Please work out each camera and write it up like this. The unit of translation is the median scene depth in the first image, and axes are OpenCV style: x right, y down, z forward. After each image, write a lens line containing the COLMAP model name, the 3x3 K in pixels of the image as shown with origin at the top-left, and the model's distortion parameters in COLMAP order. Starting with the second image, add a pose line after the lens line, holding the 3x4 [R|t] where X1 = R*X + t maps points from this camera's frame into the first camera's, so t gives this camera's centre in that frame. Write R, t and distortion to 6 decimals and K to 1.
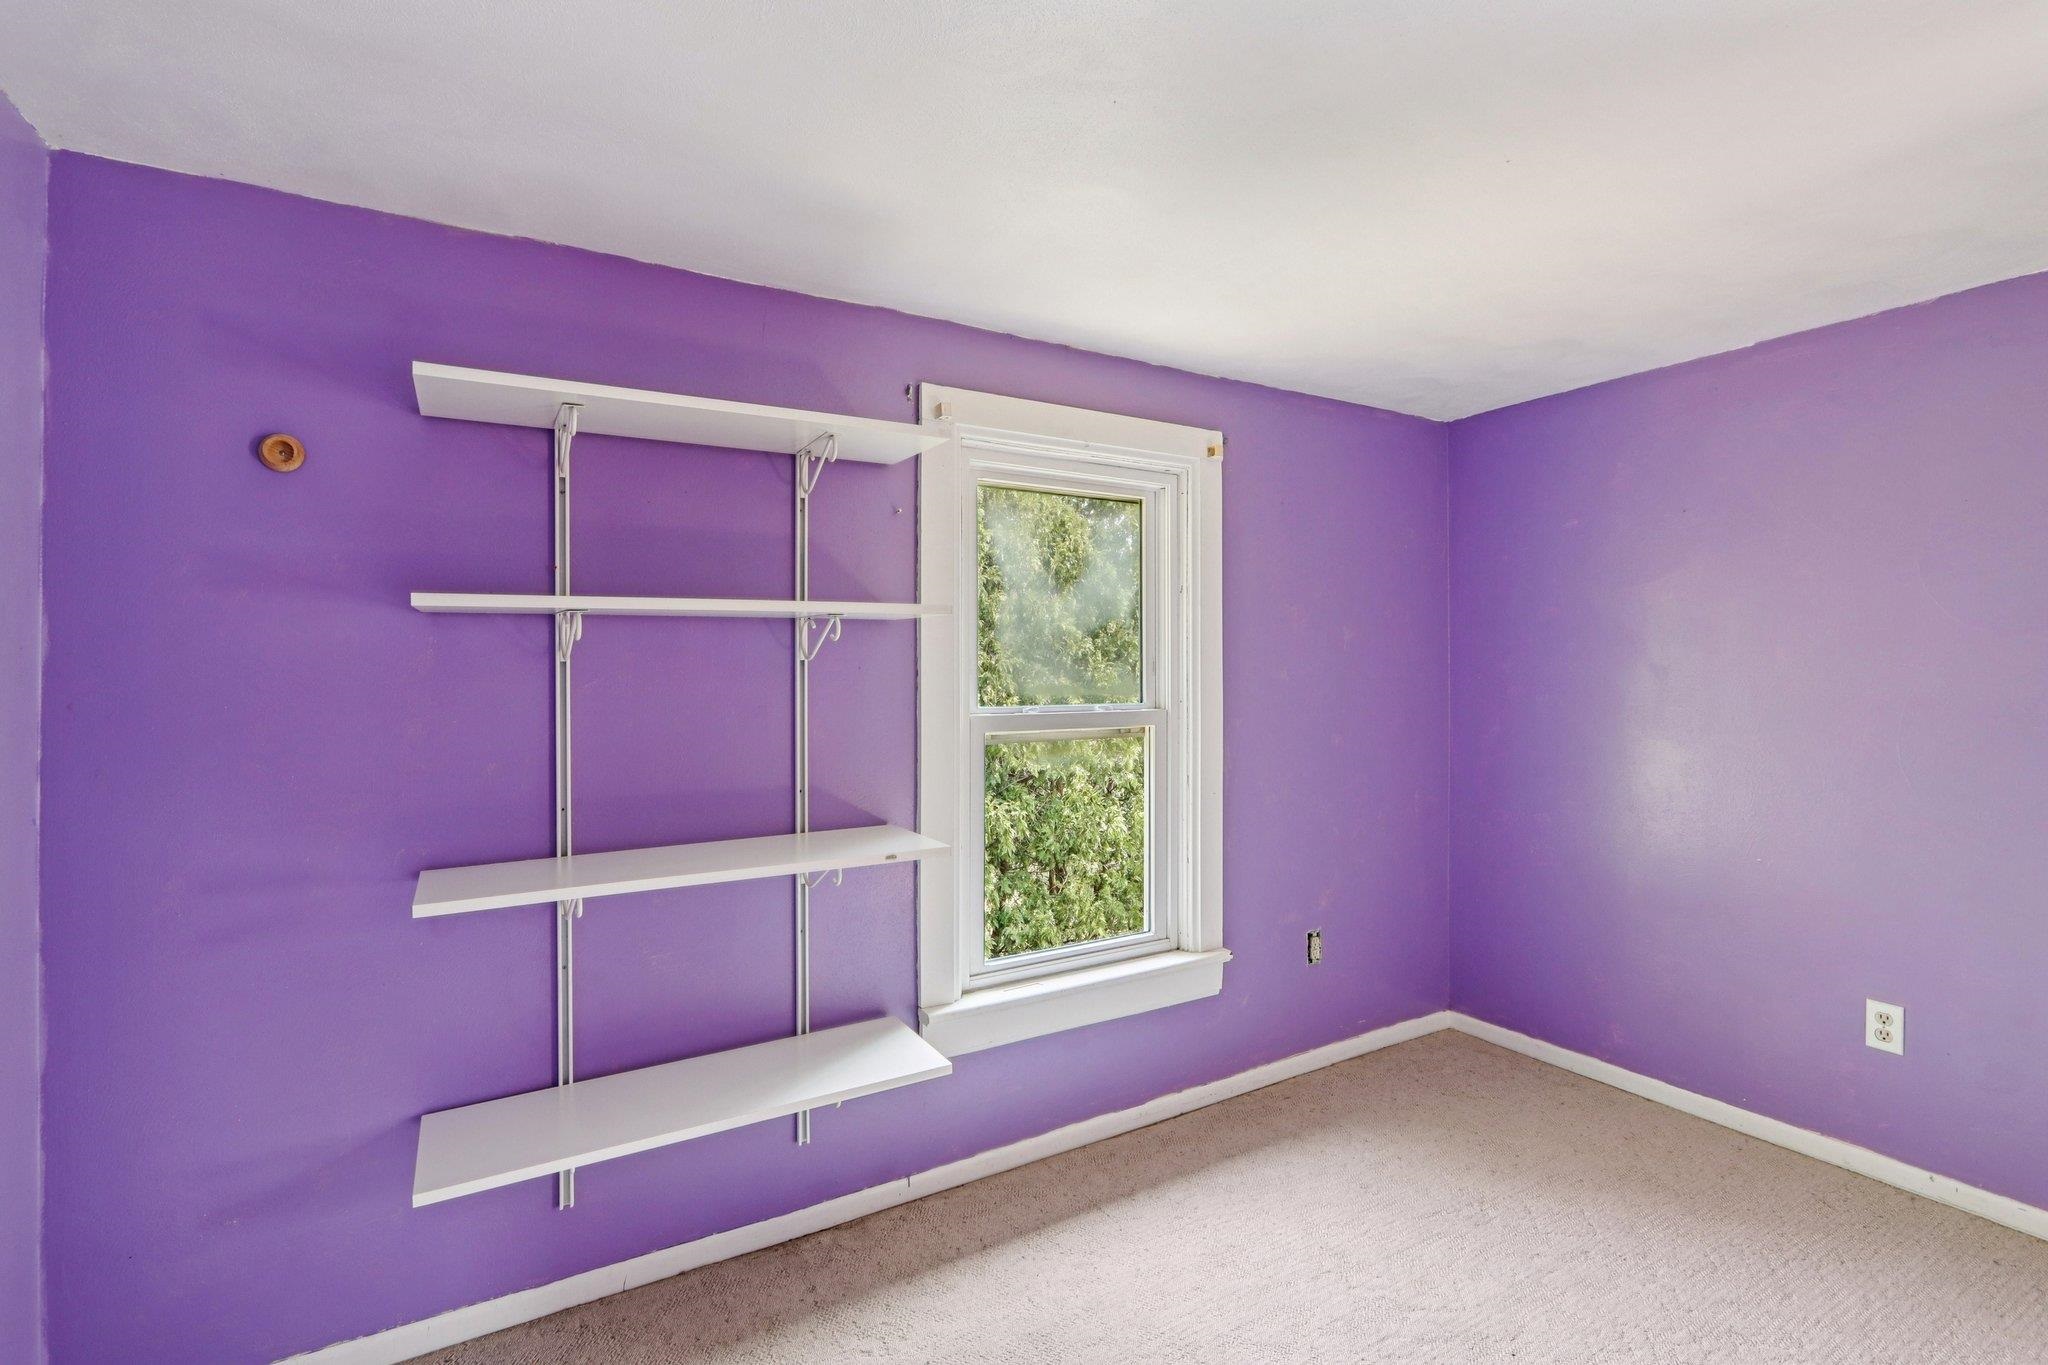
lens RADIAL K [[954.7, 0, 1016.8], [0, 954.7, 667.6], [0, 0, 1]] dist [-0.002882, -0.000308]
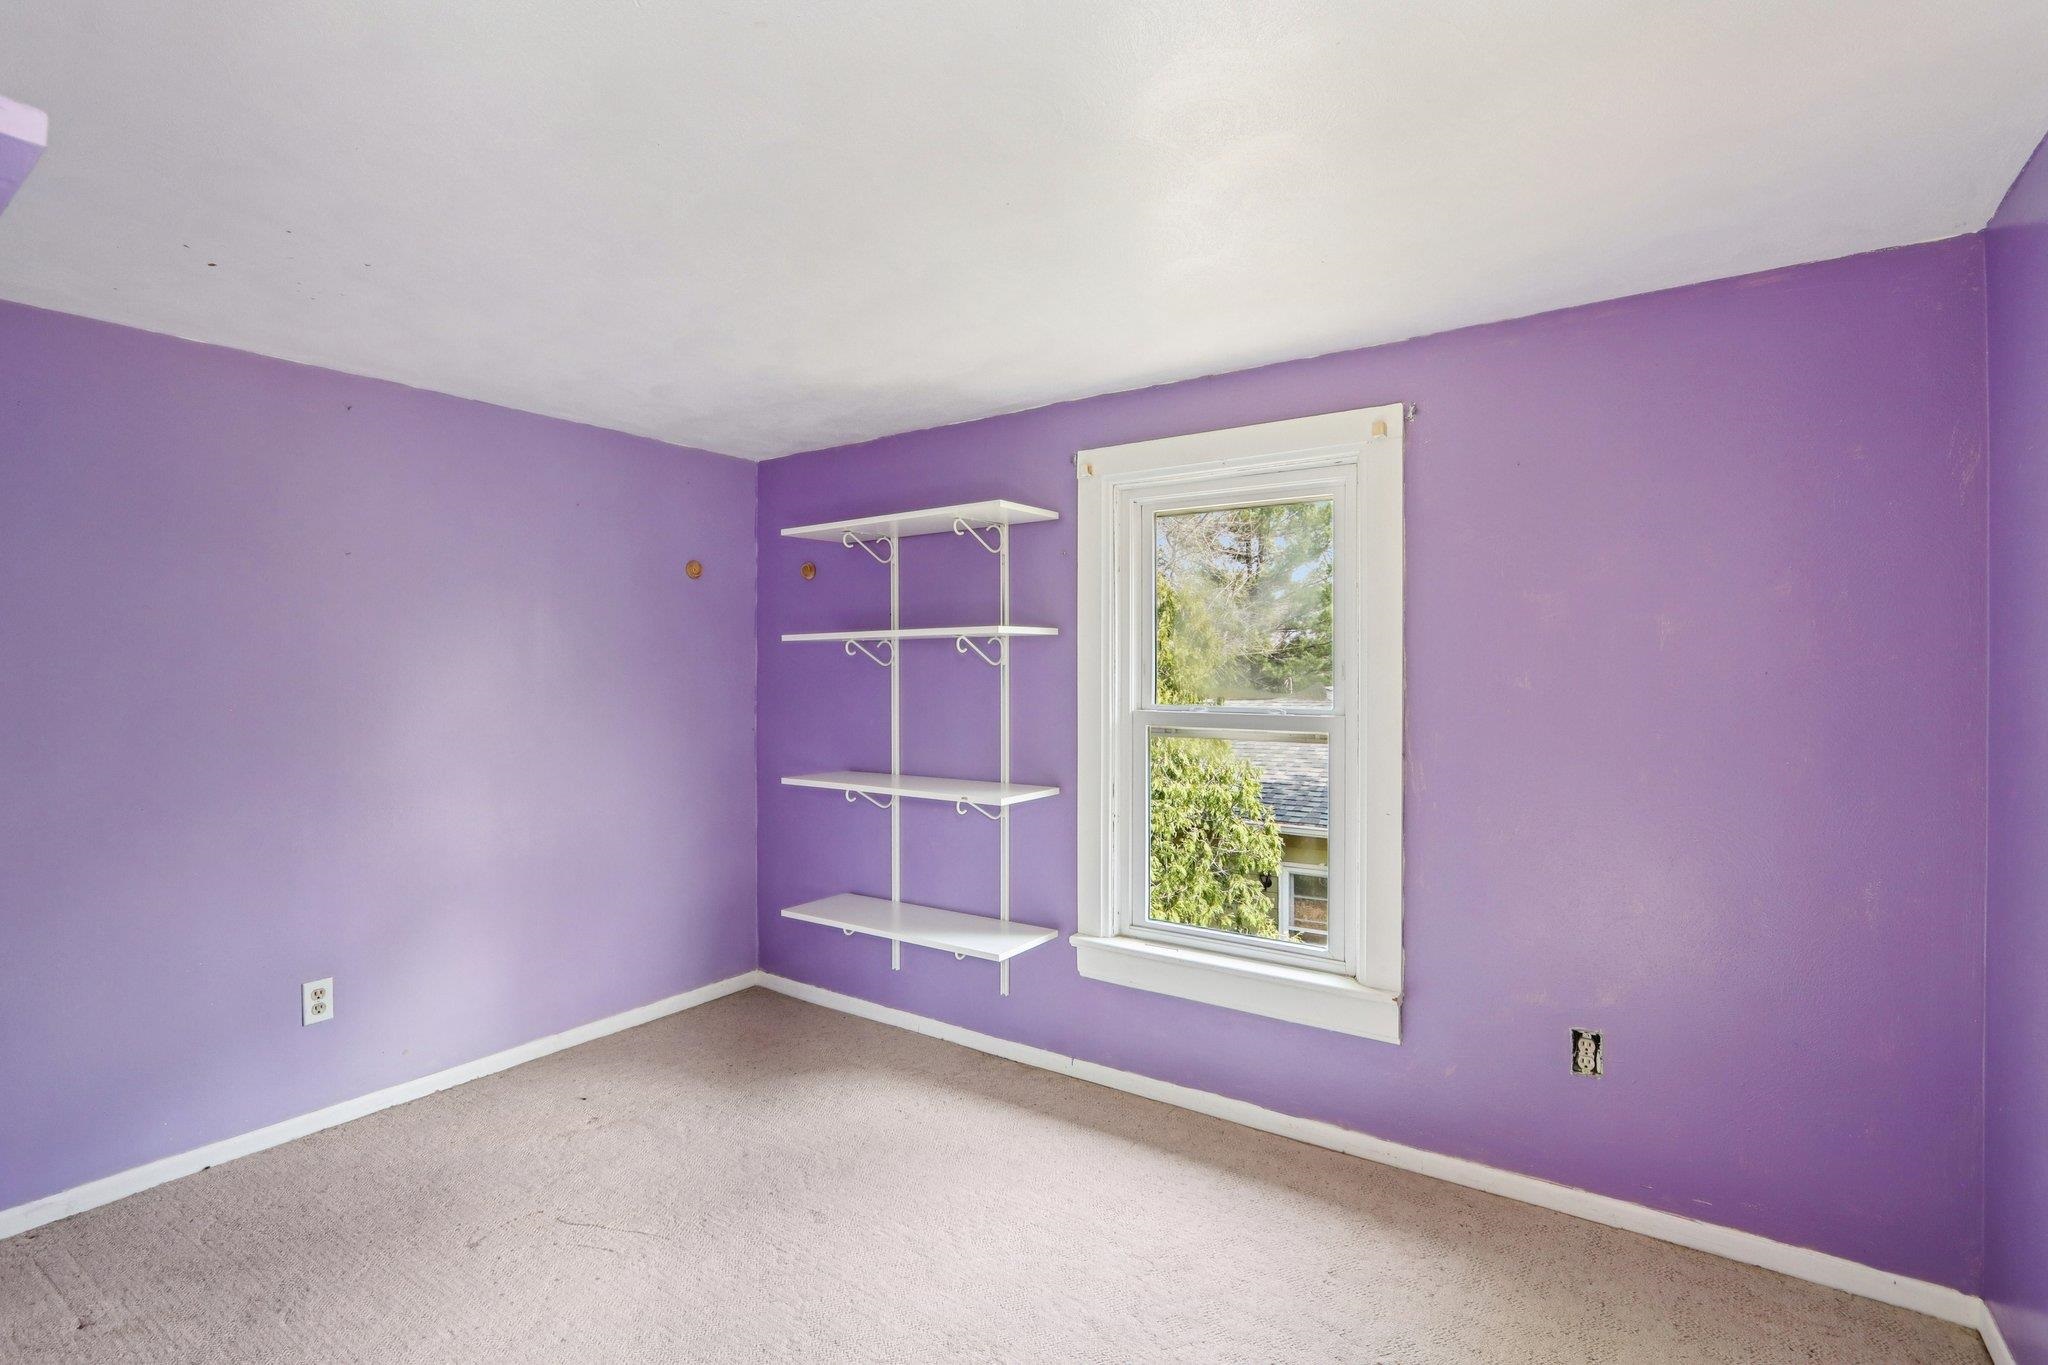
lens RADIAL K [[954.7, 0, 1016.8], [0, 954.7, 667.6], [0, 0, 1]] dist [-0.002882, -0.000308]
pose [[0.412445, 0.002061, -0.910980, 0.955140], [-0.004243, 0.999991, 0.000342, -0.003960], [0.910973, 0.003724, 0.412450, 0.351583]]
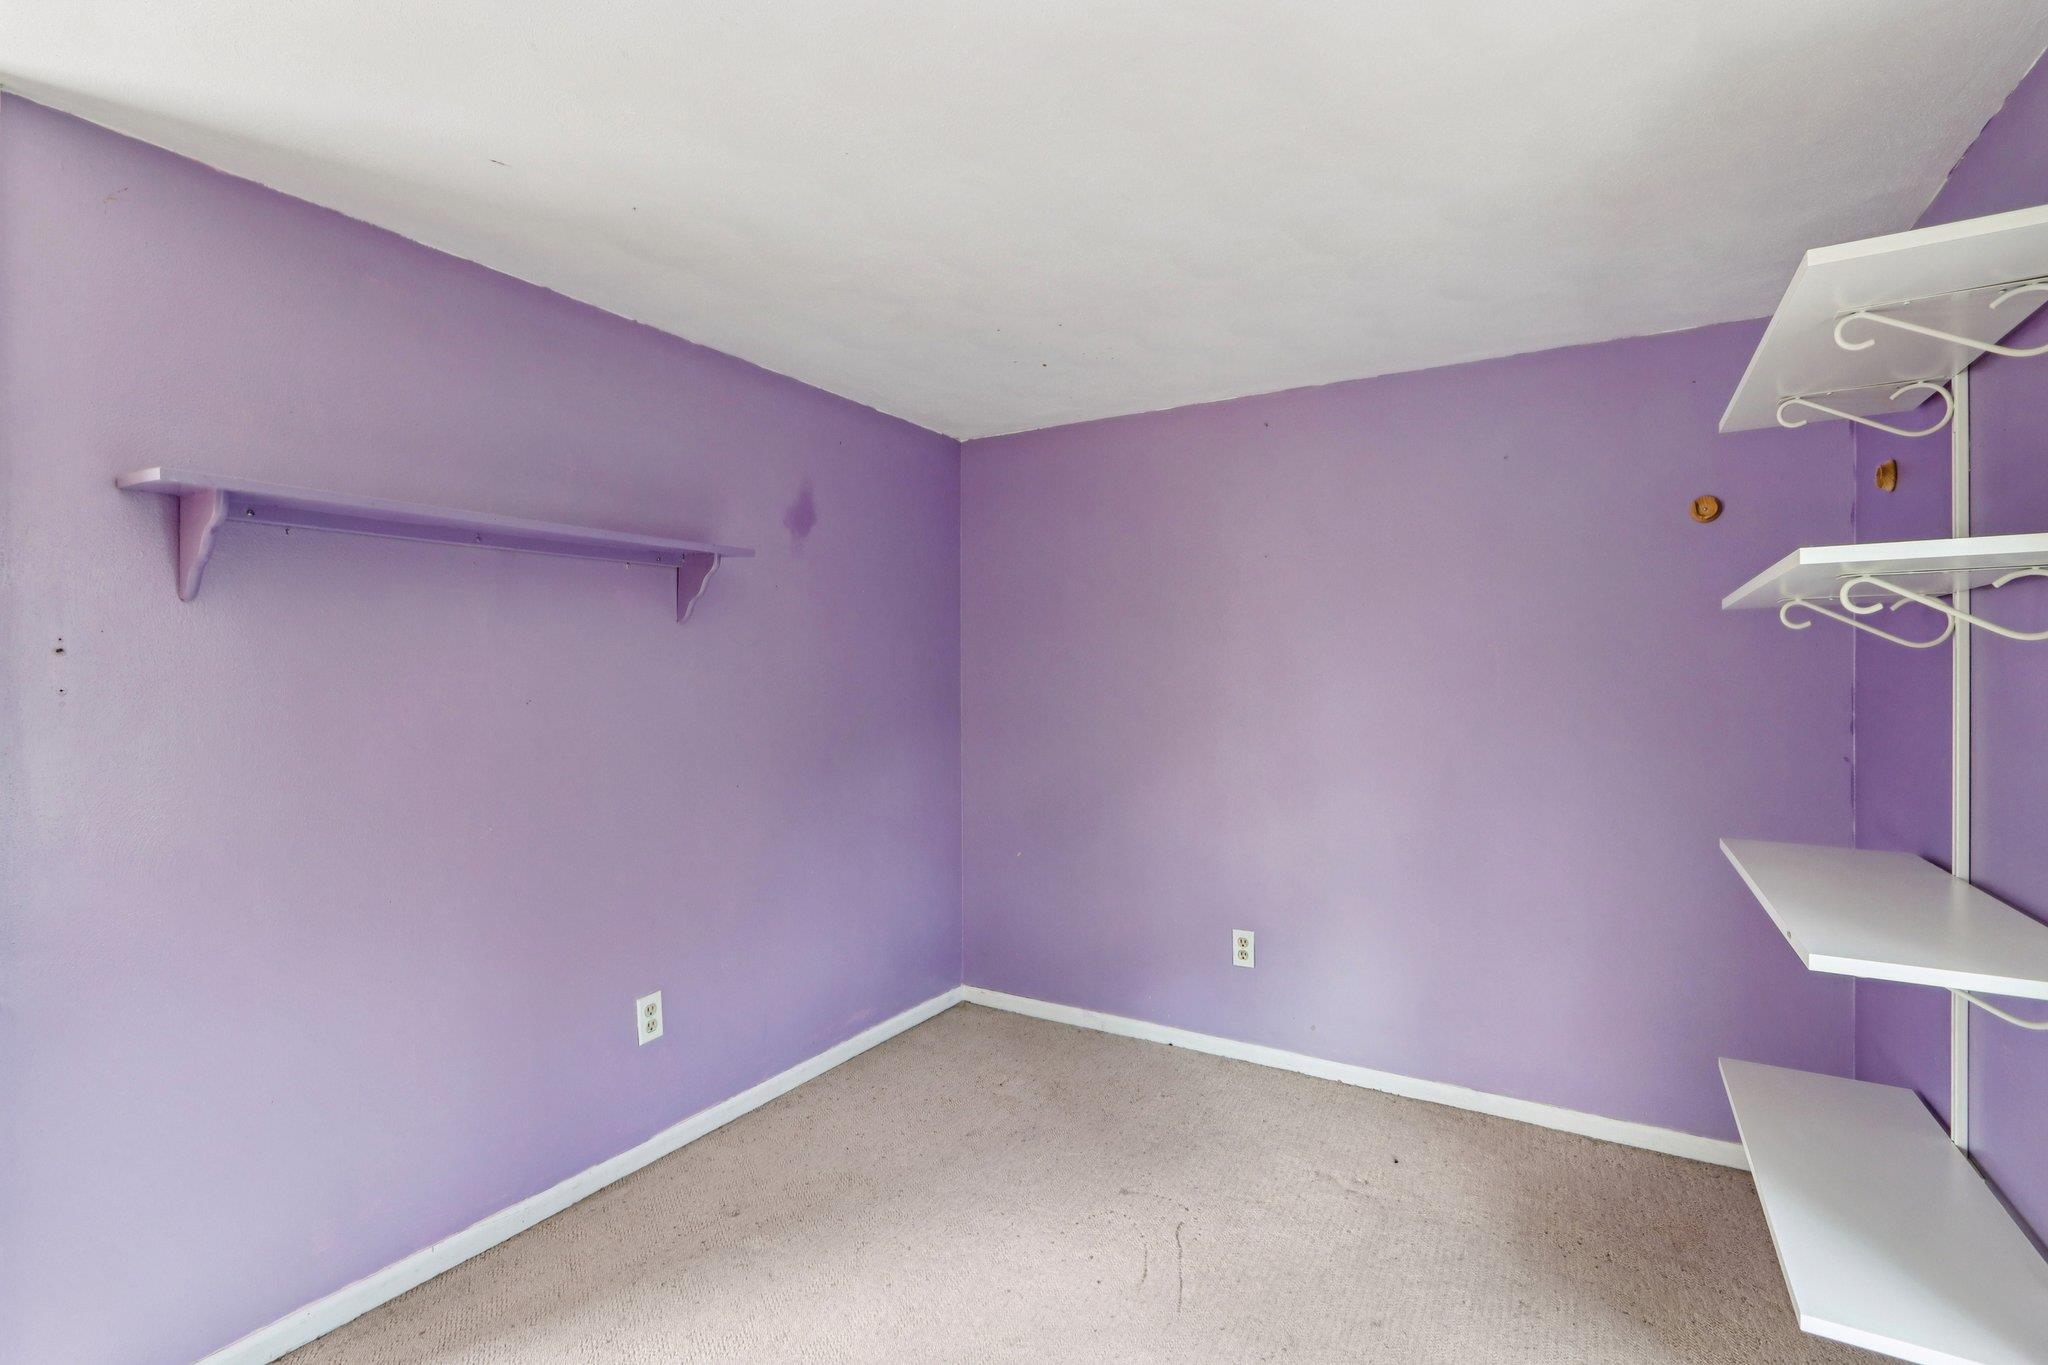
lens RADIAL K [[939.3, 0, 1024.0], [0, 939.3, 682.5], [0, 0, 1]] dist [-0.000138, 0.000052]
pose [[-0.877399, 0.006106, -0.479722, 0.493156], [0.000755, 0.999935, 0.011346, 0.015210], [0.479760, 0.009593, -0.877347, 1.004868]]
